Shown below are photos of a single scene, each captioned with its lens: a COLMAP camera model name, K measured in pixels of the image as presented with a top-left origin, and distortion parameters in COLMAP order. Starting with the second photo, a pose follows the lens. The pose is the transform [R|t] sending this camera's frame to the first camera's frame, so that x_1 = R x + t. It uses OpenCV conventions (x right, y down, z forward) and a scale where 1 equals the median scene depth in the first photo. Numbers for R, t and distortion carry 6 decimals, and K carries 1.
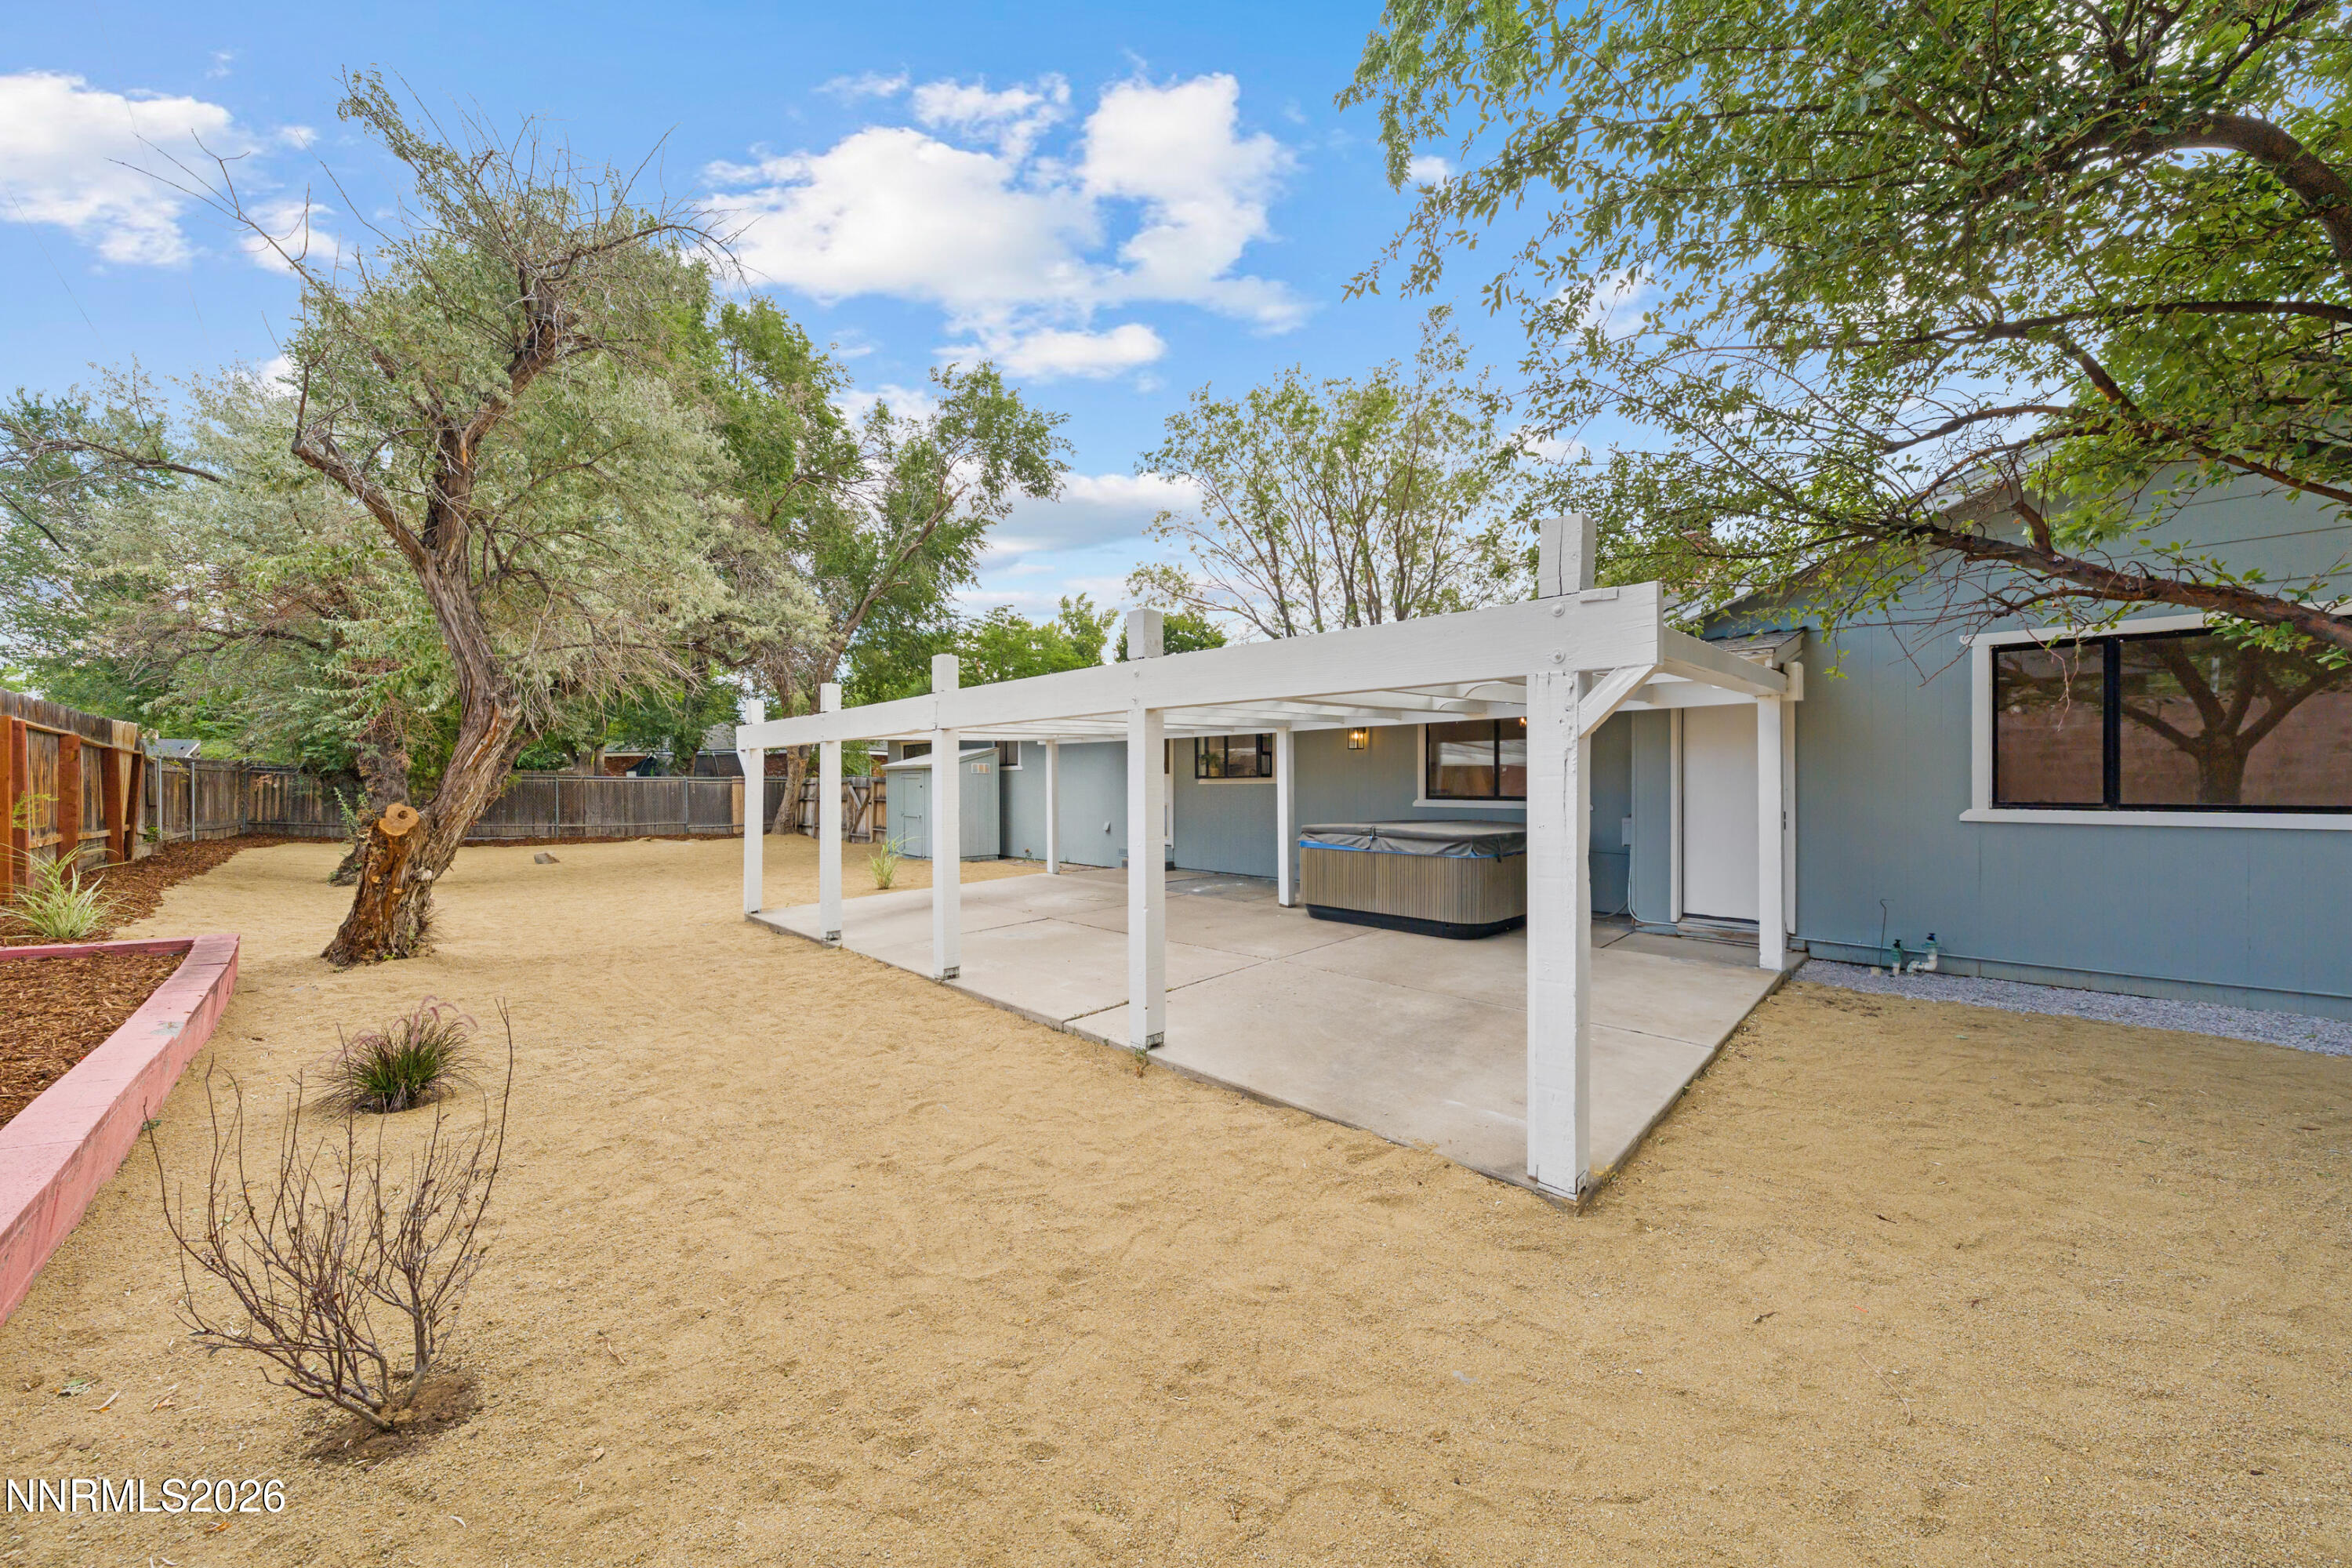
lens RADIAL K [[798.6, 0, 1171.3], [0, 798.6, 778.5], [0, 0, 1]] dist [-0.000564, -0.000127]
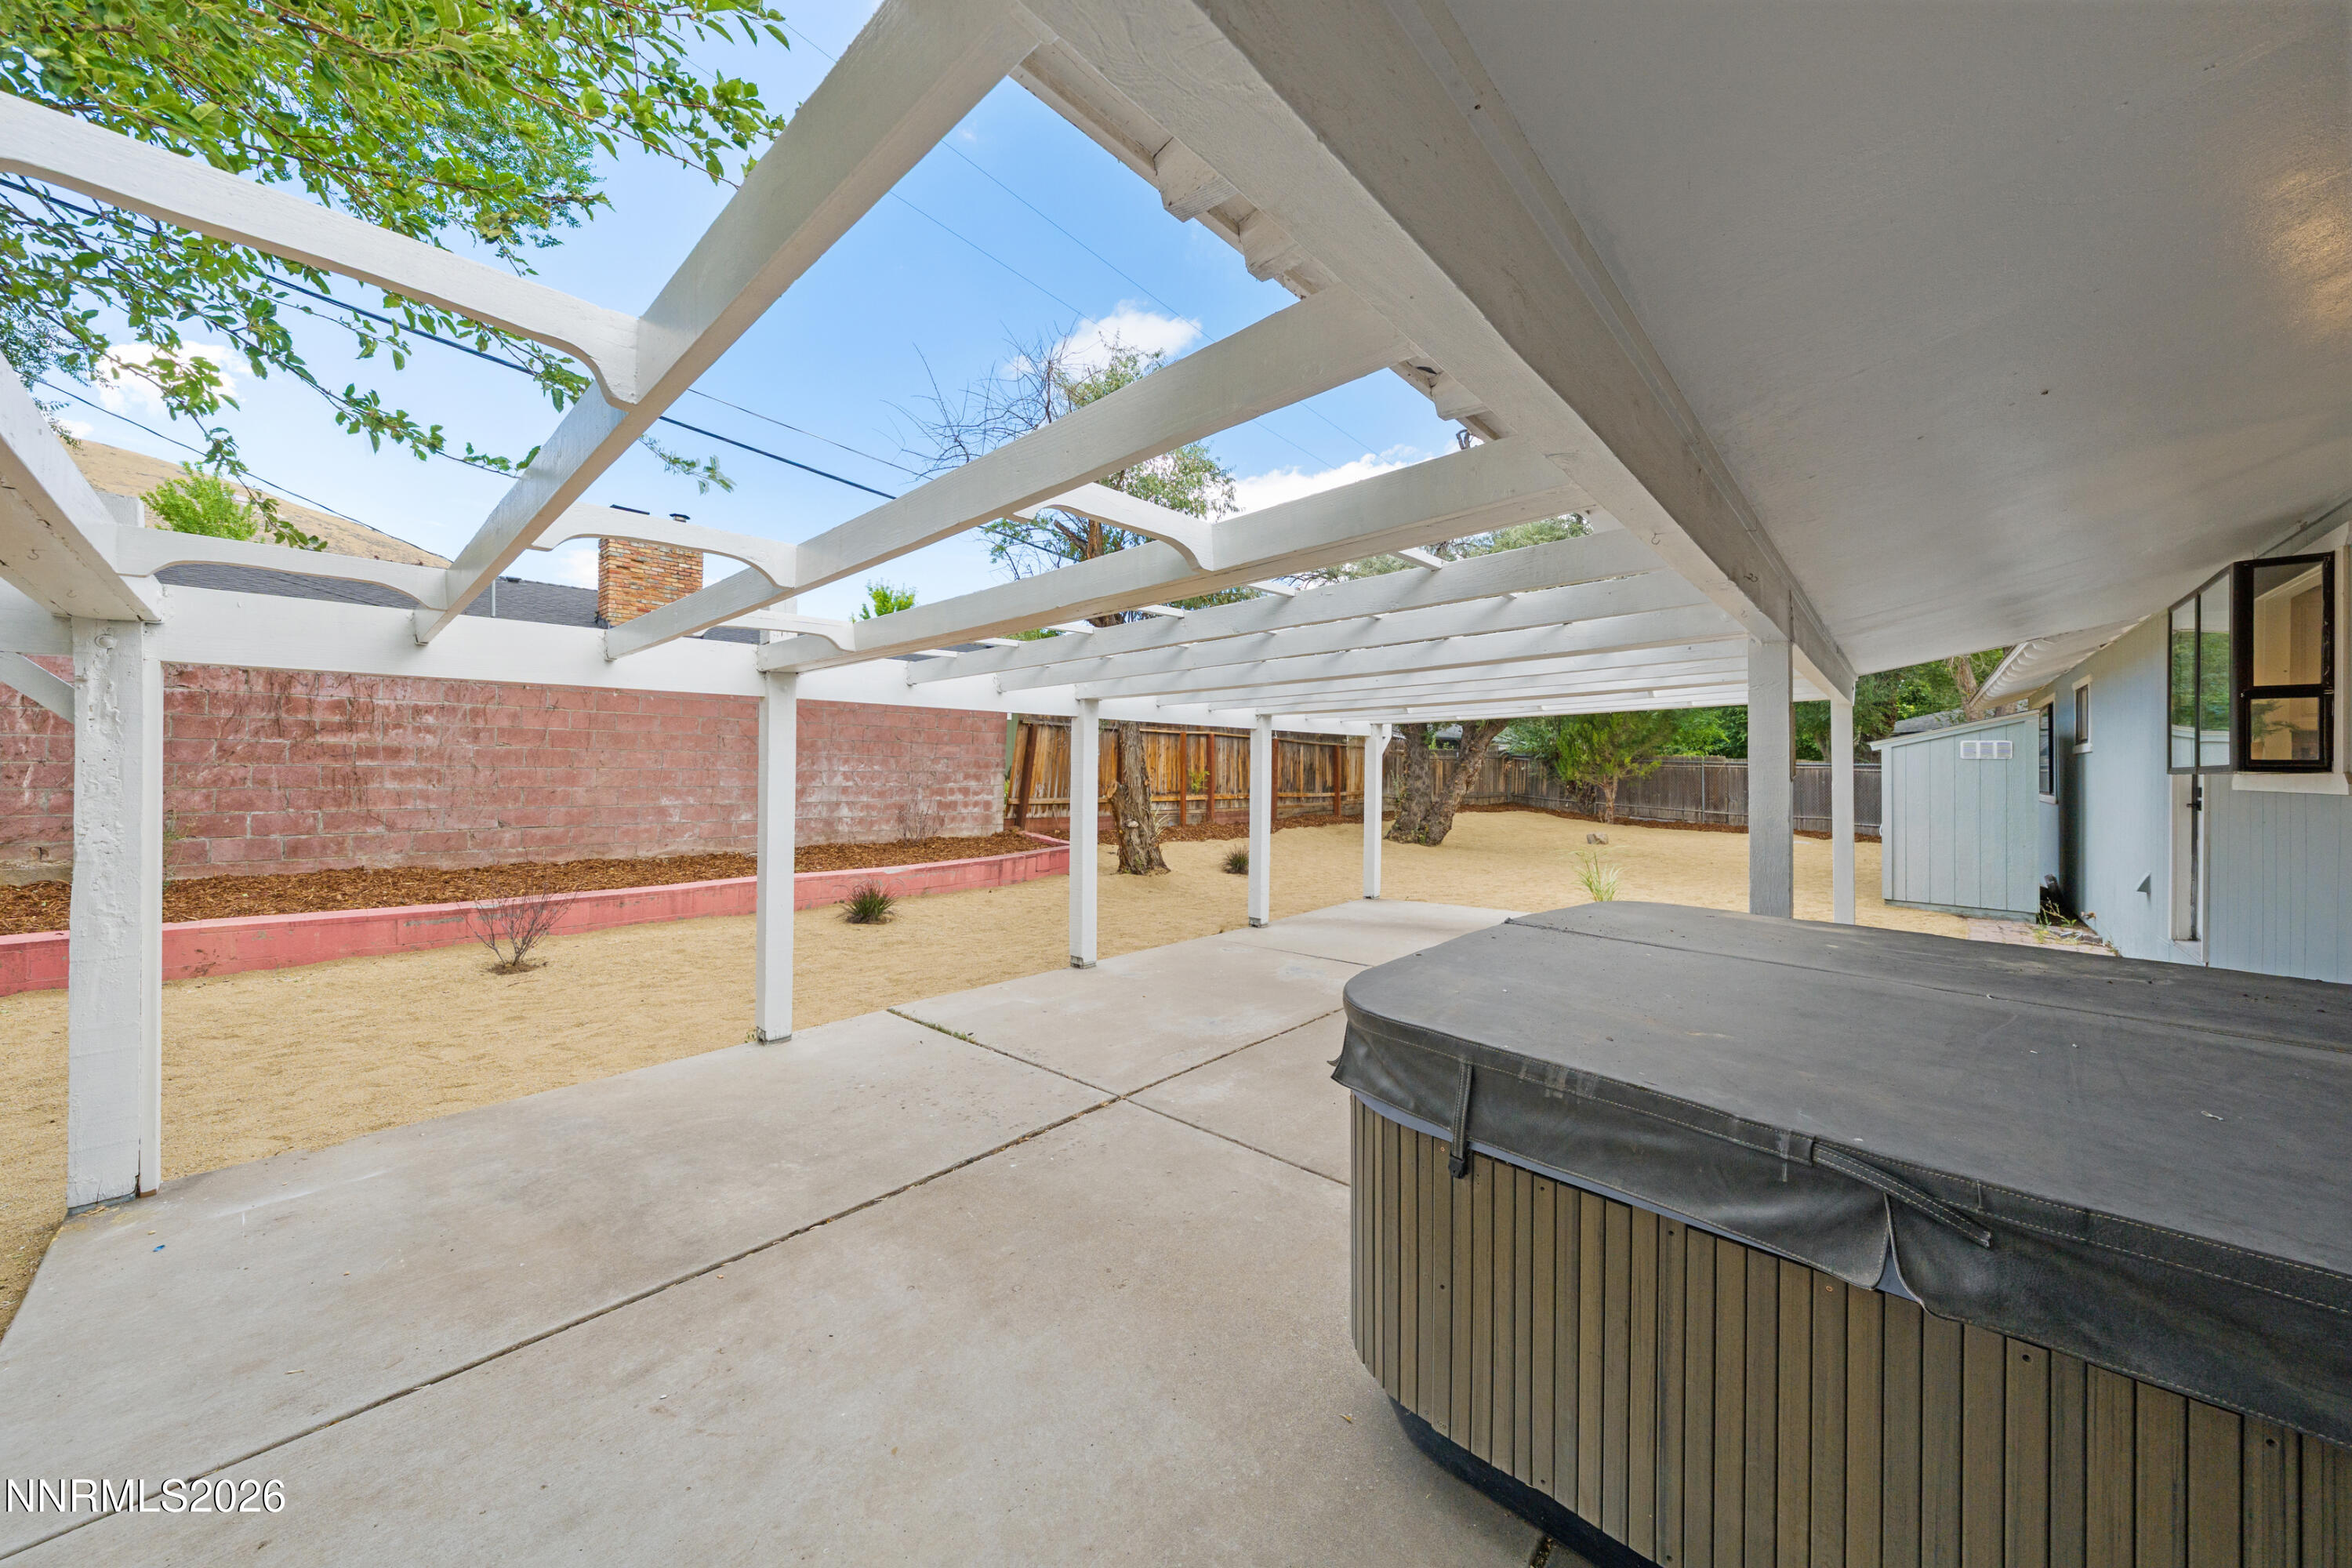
lens RADIAL K [[798.6, 0, 1171.3], [0, 798.6, 778.5], [0, 0, 1]] dist [-0.000564, -0.000127]
pose [[0.048020, 0.014670, -0.998739, 0.507054], [0.005173, 0.999875, 0.014936, -0.001204], [0.998833, -0.005884, 0.047938, 0.753297]]
